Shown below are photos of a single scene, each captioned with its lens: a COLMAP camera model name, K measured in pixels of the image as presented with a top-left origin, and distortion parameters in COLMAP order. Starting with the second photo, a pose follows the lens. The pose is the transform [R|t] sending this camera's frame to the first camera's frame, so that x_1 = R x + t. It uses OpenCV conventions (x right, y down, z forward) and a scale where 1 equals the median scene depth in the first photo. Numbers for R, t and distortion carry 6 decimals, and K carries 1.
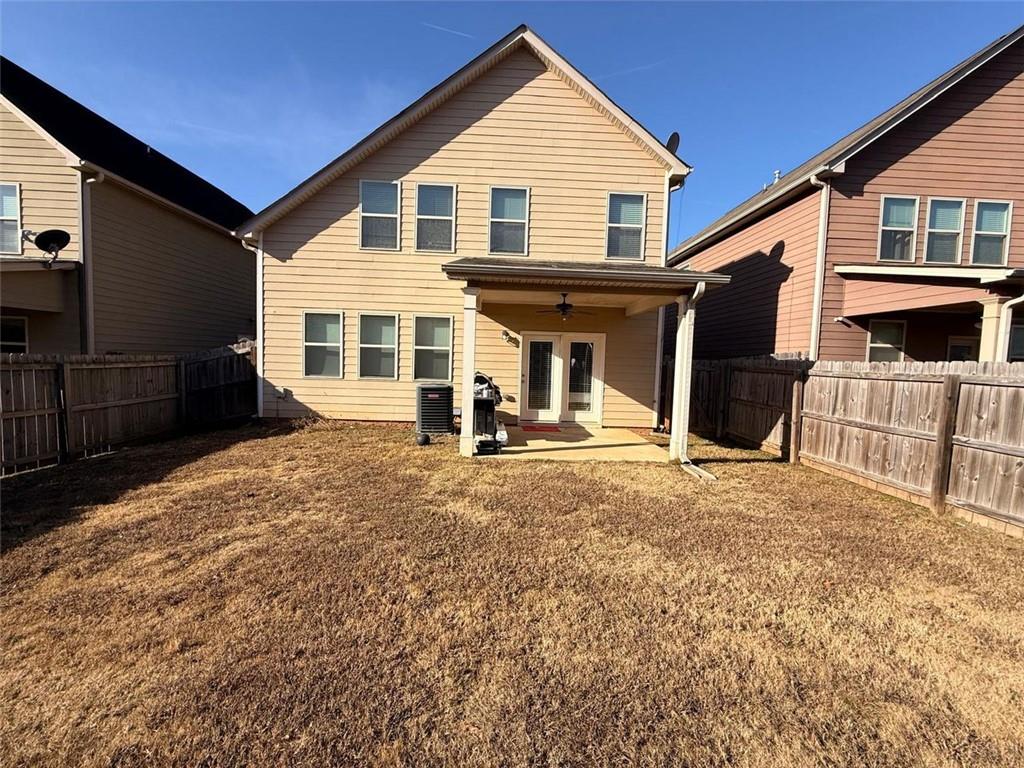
lens RADIAL K [[407.2, 0, 510.6], [0, 407.2, 384.3], [0, 0, 1]] dist [0.000569, -0.000136]
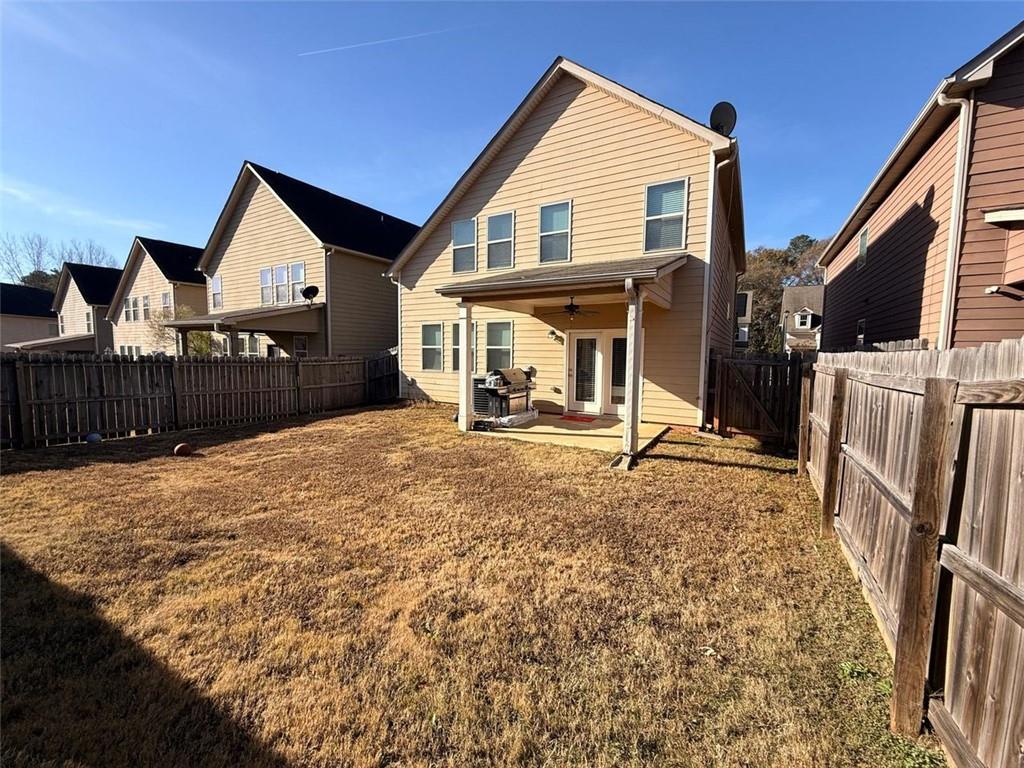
lens RADIAL K [[407.2, 0, 510.6], [0, 407.2, 384.3], [0, 0, 1]] dist [0.000569, -0.000136]
pose [[0.842557, 0.022333, -0.538144, 0.508671], [-0.017598, 0.999748, 0.013936, 0.004797], [0.538319, -0.002272, 0.842738, -0.018096]]
